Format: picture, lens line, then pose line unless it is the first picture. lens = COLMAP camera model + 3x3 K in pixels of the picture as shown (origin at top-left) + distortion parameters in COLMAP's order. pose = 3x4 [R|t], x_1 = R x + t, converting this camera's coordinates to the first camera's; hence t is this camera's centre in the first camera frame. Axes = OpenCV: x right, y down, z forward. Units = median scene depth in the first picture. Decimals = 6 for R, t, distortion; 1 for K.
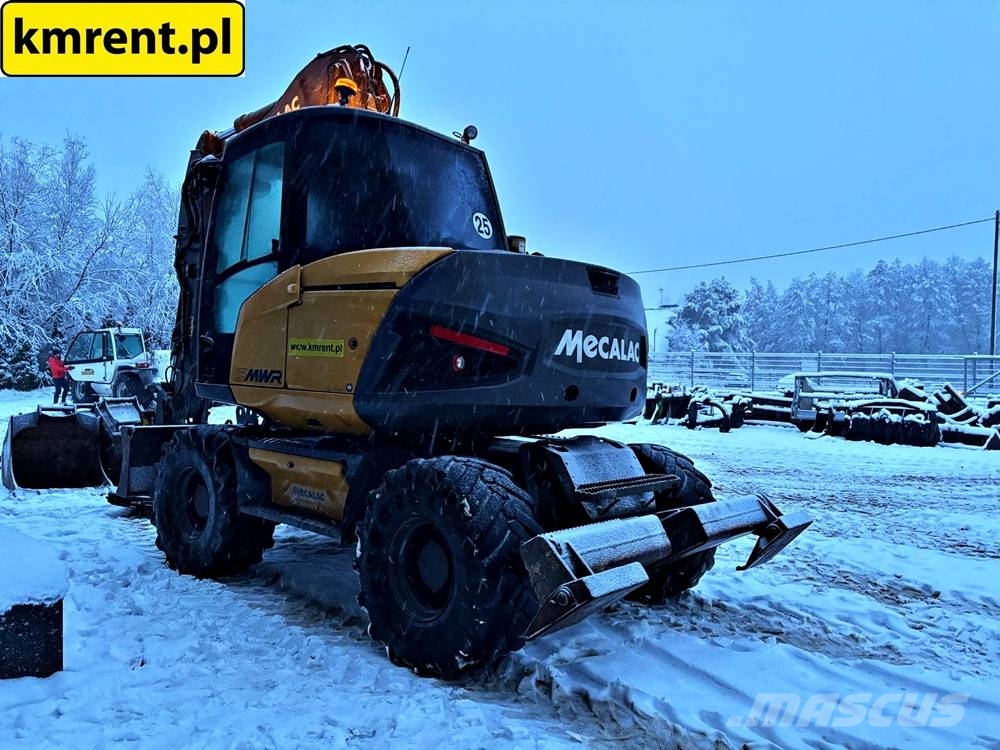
lens RADIAL K [[729.9, 0, 517.4], [0, 729.9, 370.4], [0, 0, 1]] dist [0.067321, -0.079113]
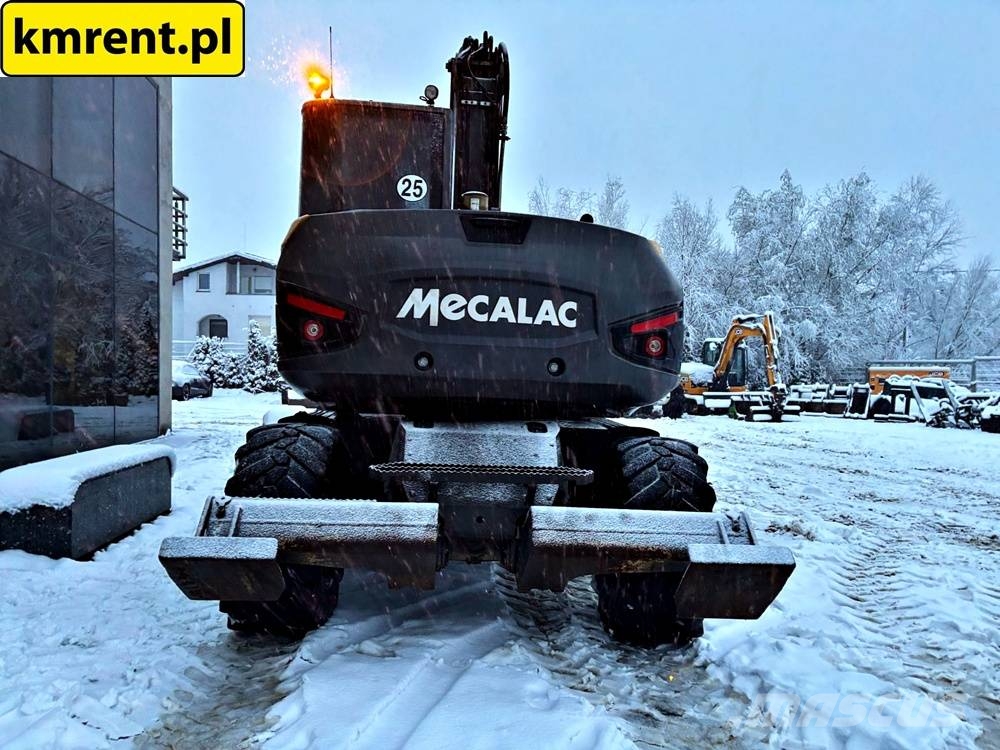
lens RADIAL K [[739.4, 0, 515.1], [0, 739.4, 382.4], [0, 0, 1]] dist [0.049010, -0.051639]
pose [[0.733012, 0.003119, -0.680208, 0.699189], [-0.006268, 0.999978, -0.002170, 0.053440], [0.680187, 0.005854, 0.733016, 0.392089]]
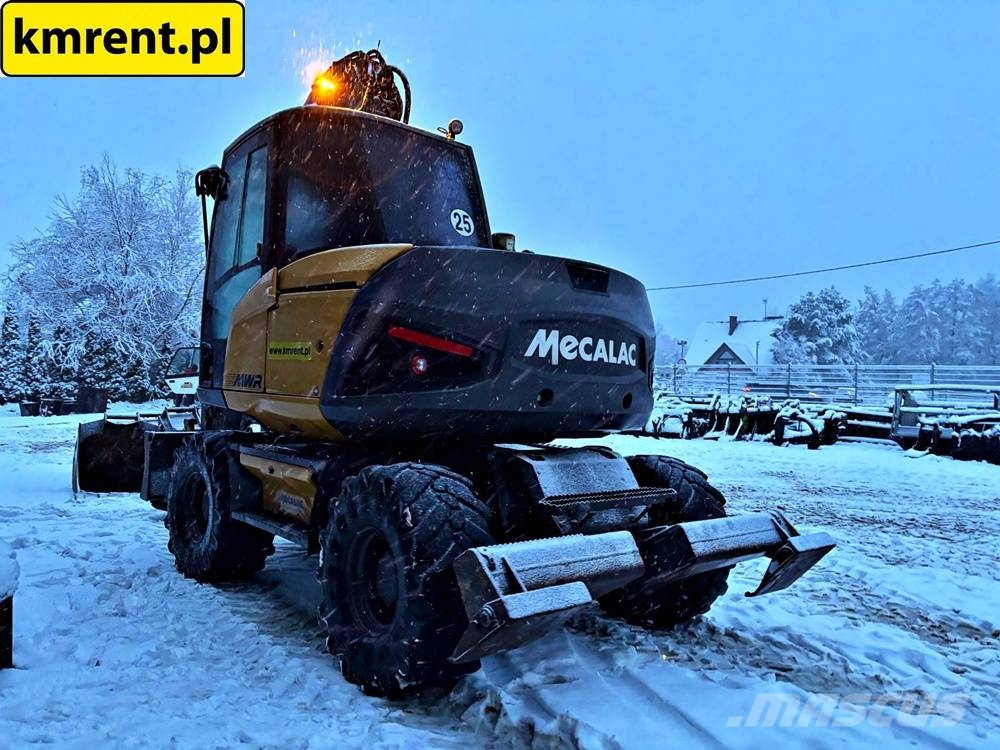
lens RADIAL K [[730.8, 0, 506.0], [0, 730.8, 377.2], [0, 0, 1]] dist [0.075228, -0.085786]
pose [[0.989469, -0.001999, -0.144734, 0.146547], [0.000376, 0.999937, -0.011244, 0.014423], [0.144747, 0.011071, 0.989407, 0.064987]]
